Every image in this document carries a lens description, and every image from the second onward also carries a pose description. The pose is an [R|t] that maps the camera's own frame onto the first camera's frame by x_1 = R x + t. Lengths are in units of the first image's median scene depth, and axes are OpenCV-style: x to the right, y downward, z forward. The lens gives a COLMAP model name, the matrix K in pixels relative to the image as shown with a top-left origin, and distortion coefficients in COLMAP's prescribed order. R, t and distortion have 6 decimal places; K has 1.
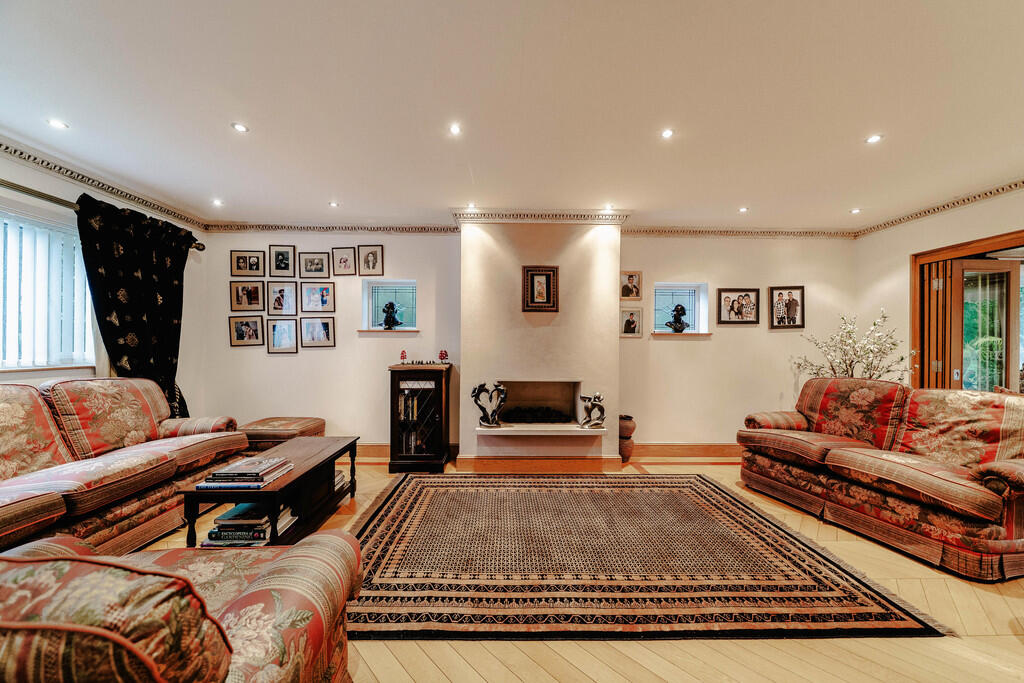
lens RADIAL K [[349.5, 0, 510.4], [0, 349.5, 343.4], [0, 0, 1]] dist [-0.006138, -0.000021]
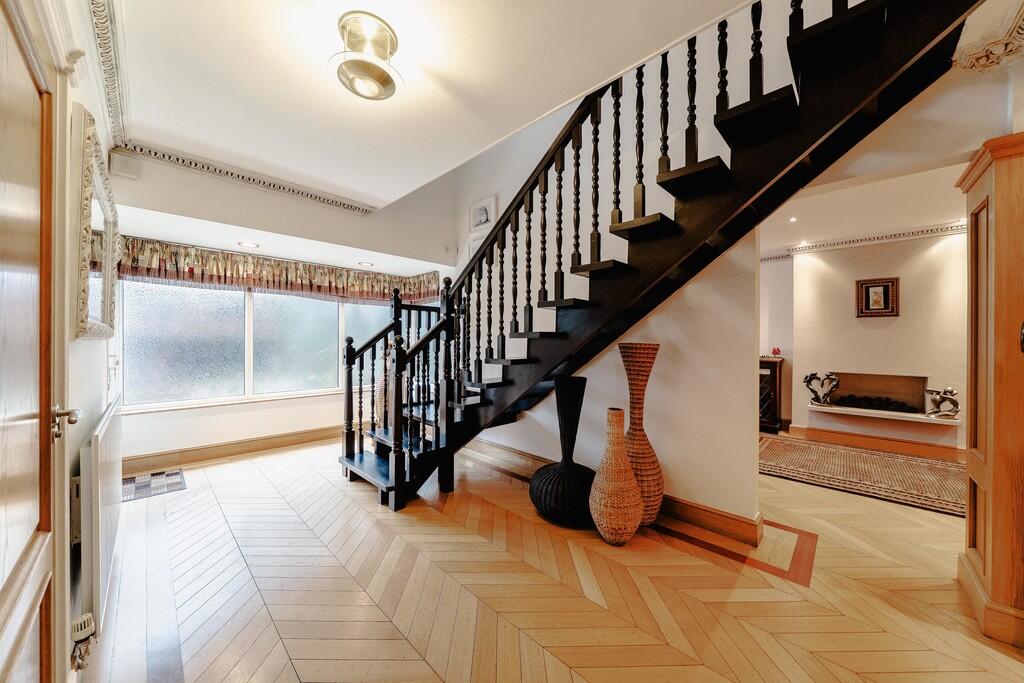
lens RADIAL K [[349.5, 0, 515.1], [0, 349.5, 341.8], [0, 0, 1]] dist [-0.006138, -0.000021]
pose [[0.706475, 0.001367, -0.707737, 0.052092], [-0.005119, 0.999982, -0.003178, 0.006381], [0.707719, 0.005868, 0.706469, -0.732577]]
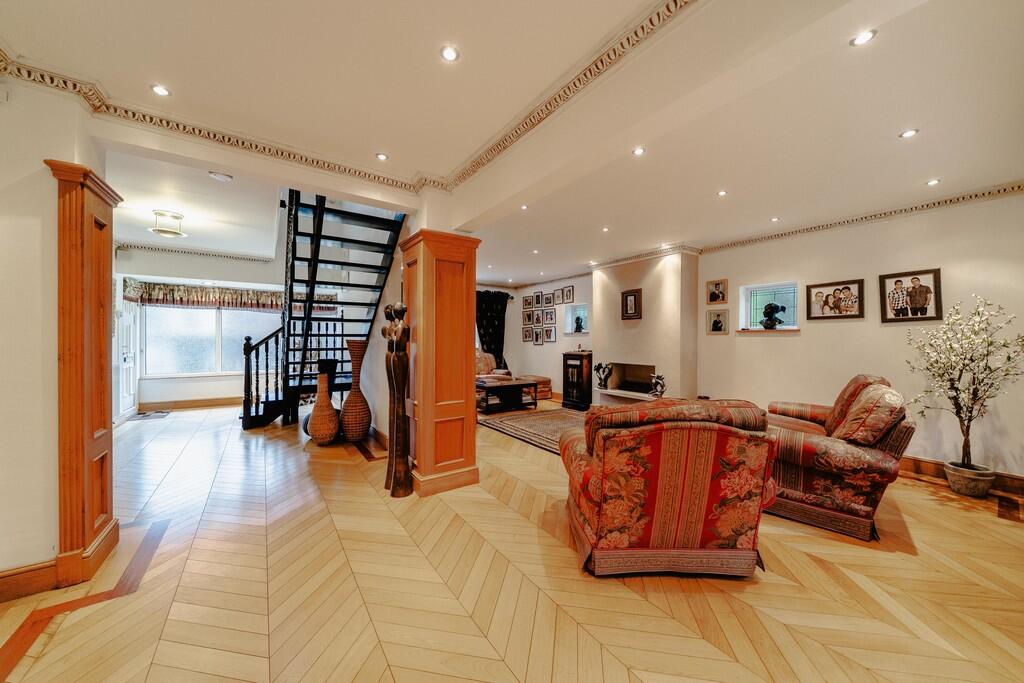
lens RADIAL K [[349.5, 0, 518.5], [0, 349.5, 338.7], [0, 0, 1]] dist [-0.006138, -0.000021]
pose [[0.571406, -0.004403, -0.820656, 1.071568], [-0.003355, 0.999965, -0.007701, 0.009469], [0.820661, 0.007154, 0.571371, -0.294817]]
